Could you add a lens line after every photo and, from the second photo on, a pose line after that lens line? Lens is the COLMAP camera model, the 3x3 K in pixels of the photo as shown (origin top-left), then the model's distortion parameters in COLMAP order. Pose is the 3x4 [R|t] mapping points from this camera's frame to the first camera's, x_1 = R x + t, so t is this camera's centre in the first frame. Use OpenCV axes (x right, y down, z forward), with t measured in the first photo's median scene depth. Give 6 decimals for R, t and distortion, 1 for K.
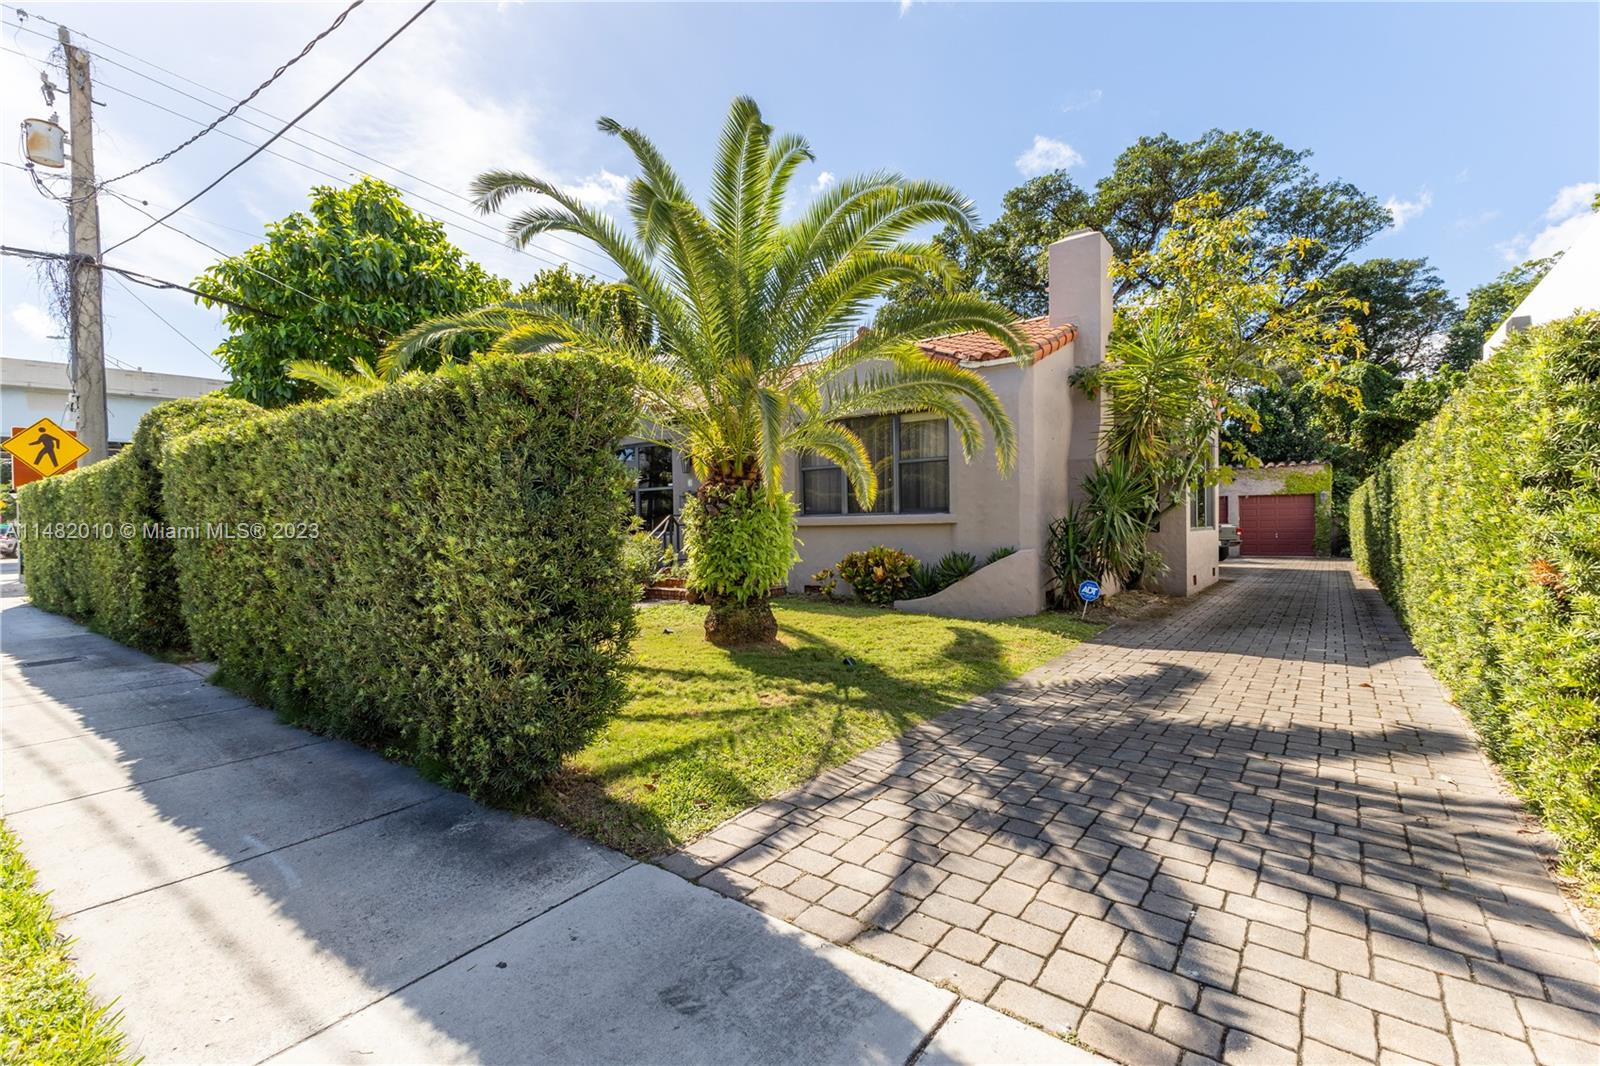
lens RADIAL K [[698.2, 0, 801.8], [0, 698.2, 528.6], [0, 0, 1]] dist [0.008616, 0.001334]
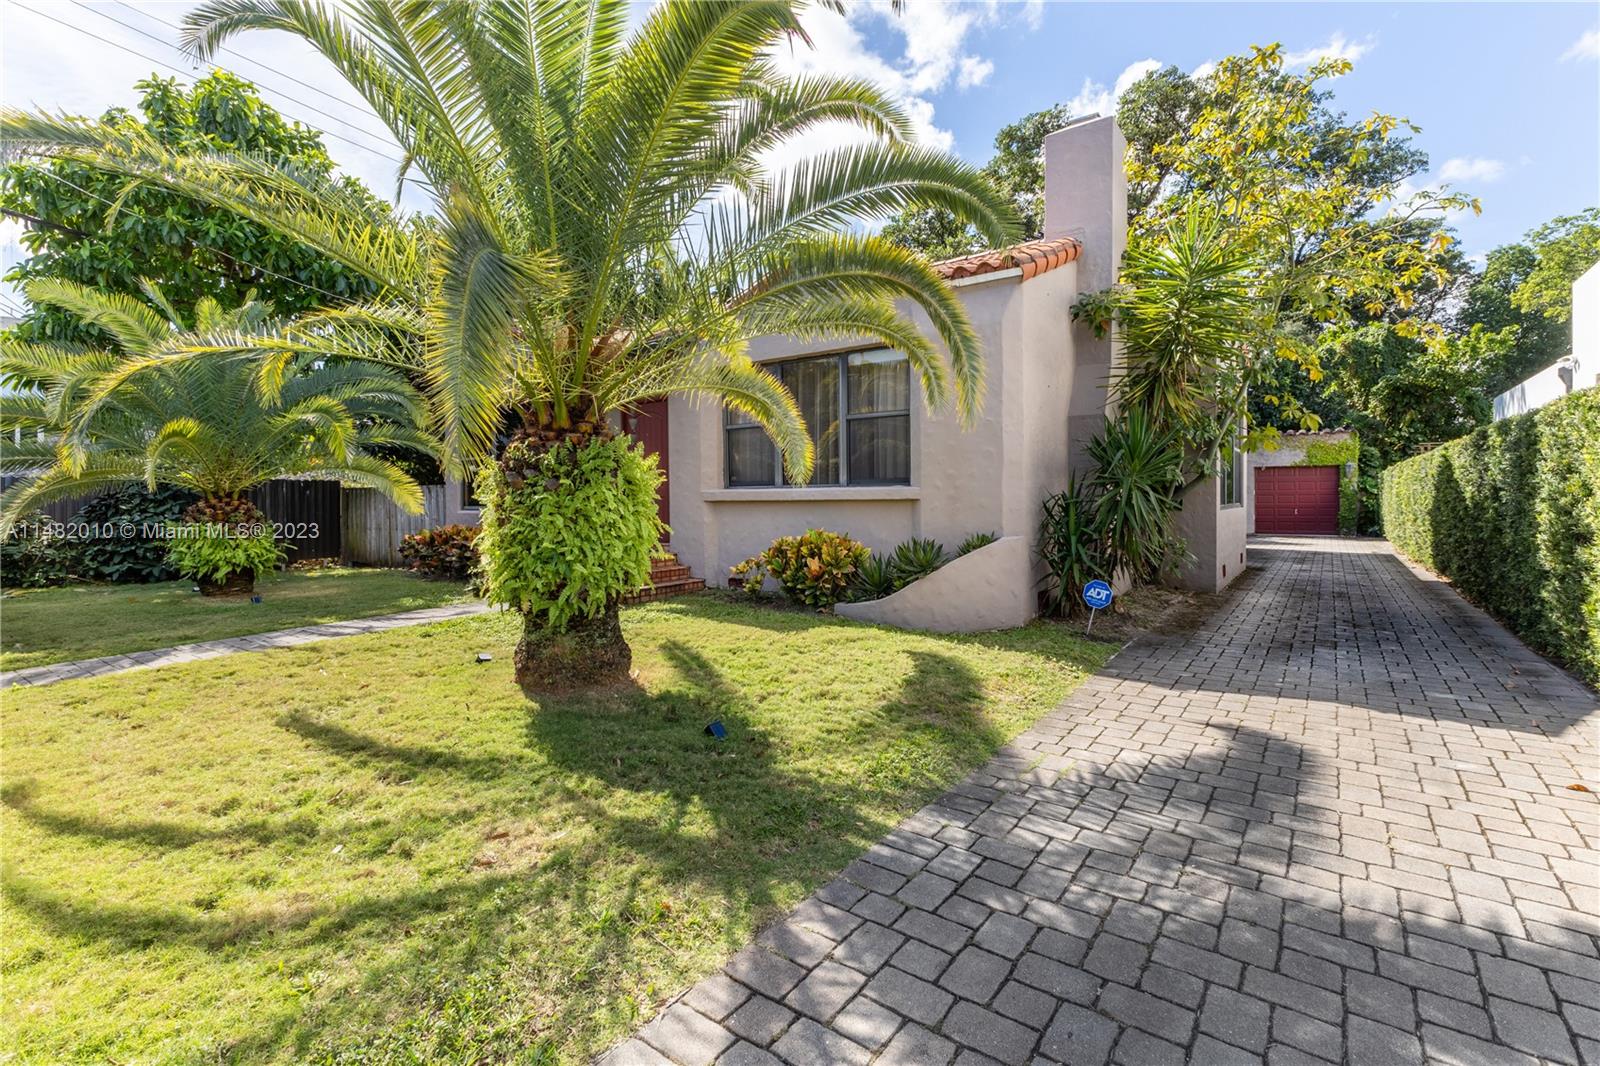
lens RADIAL K [[698.2, 0, 811.6], [0, 698.2, 498.9], [0, 0, 1]] dist [0.008616, 0.001334]
pose [[0.999829, 0.005061, 0.017776, 0.092793], [-0.005066, 0.999987, 0.000267, -0.007733], [-0.017774, -0.000357, 0.999842, 0.256469]]
